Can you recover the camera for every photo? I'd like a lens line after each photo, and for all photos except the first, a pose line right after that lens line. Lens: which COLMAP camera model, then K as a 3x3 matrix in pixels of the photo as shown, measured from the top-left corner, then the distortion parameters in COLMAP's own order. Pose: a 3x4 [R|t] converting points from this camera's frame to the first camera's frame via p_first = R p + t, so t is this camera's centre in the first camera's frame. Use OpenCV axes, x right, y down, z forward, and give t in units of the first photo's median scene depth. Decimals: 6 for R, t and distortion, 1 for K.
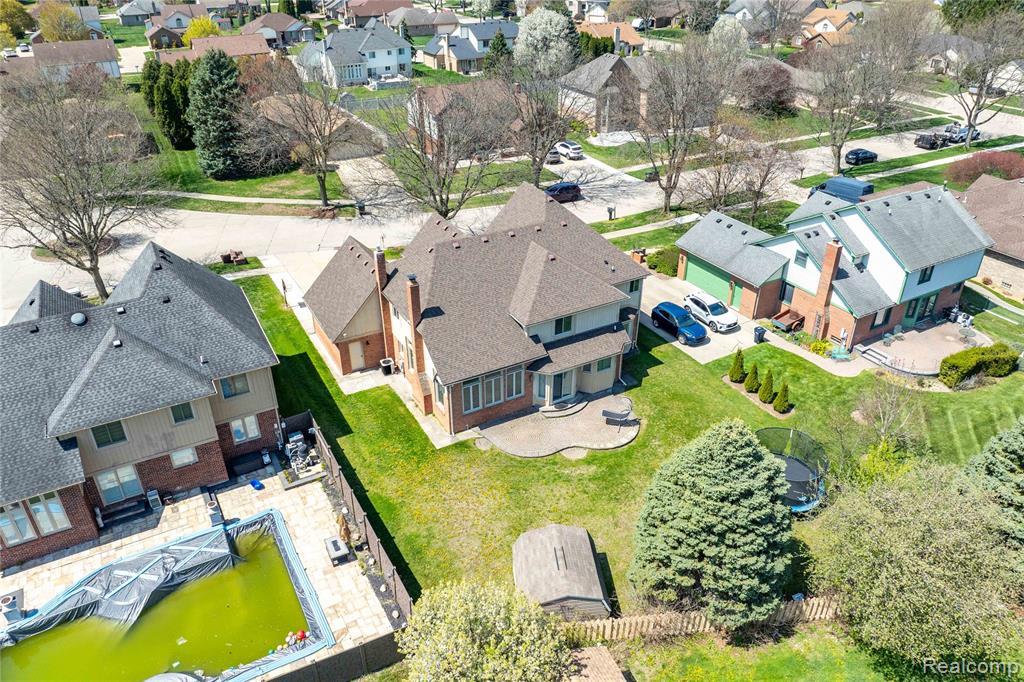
lens RADIAL K [[720.8, 0, 514.3], [0, 720.8, 337.9], [0, 0, 1]] dist [-0.046067, 0.007169]
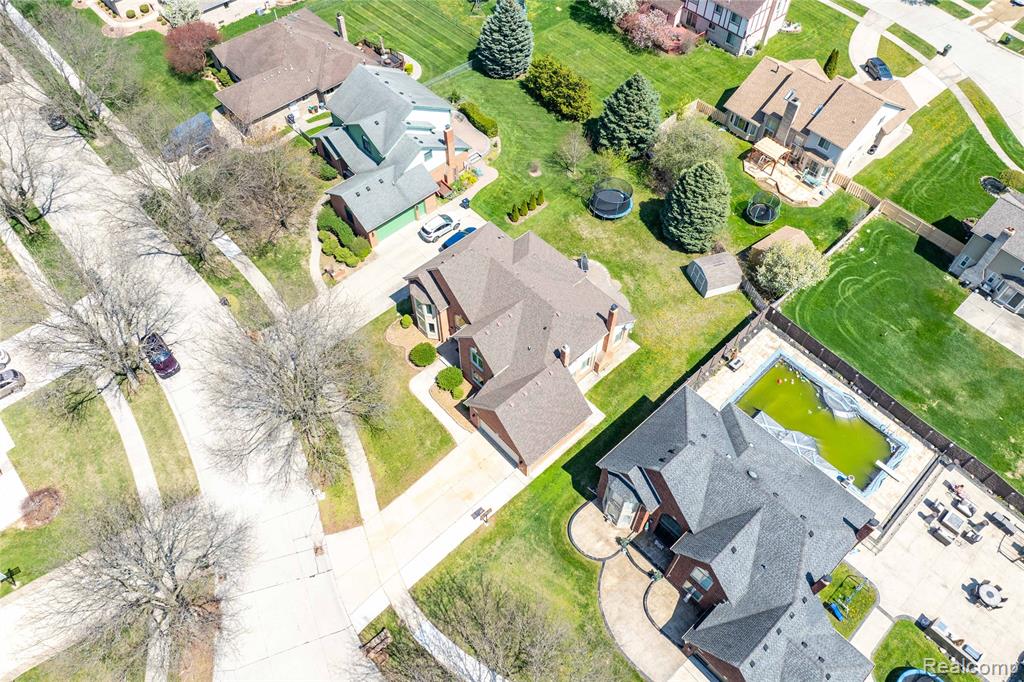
lens RADIAL K [[720.8, 0, 514.3], [0, 720.8, 337.9], [0, 0, 1]] dist [-0.046067, 0.007169]
pose [[-0.235961, -0.789512, 0.566563, -0.833211], [0.479159, 0.412695, 0.774654, -1.103924], [-0.845416, 0.454262, 0.280922, 0.674526]]
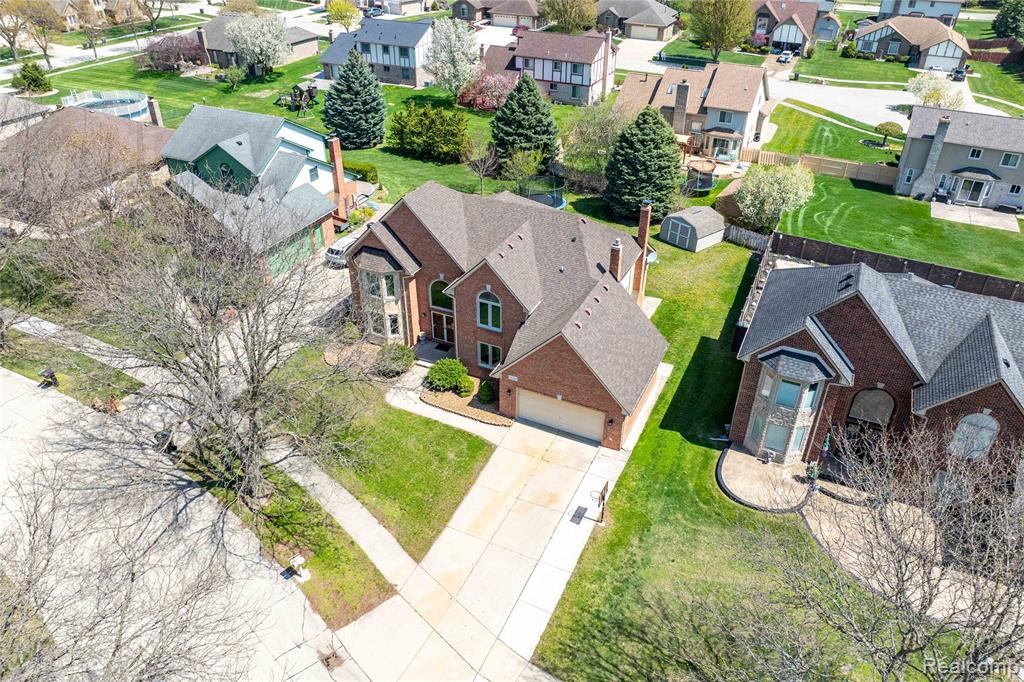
lens RADIAL K [[720.8, 0, 514.3], [0, 720.8, 337.9], [0, 0, 1]] dist [-0.046067, 0.007169]
pose [[-0.581945, -0.445810, 0.680143, -0.740054], [0.401807, 0.569506, 0.717087, -0.715530], [-0.707030, 0.690591, -0.152291, 1.243639]]
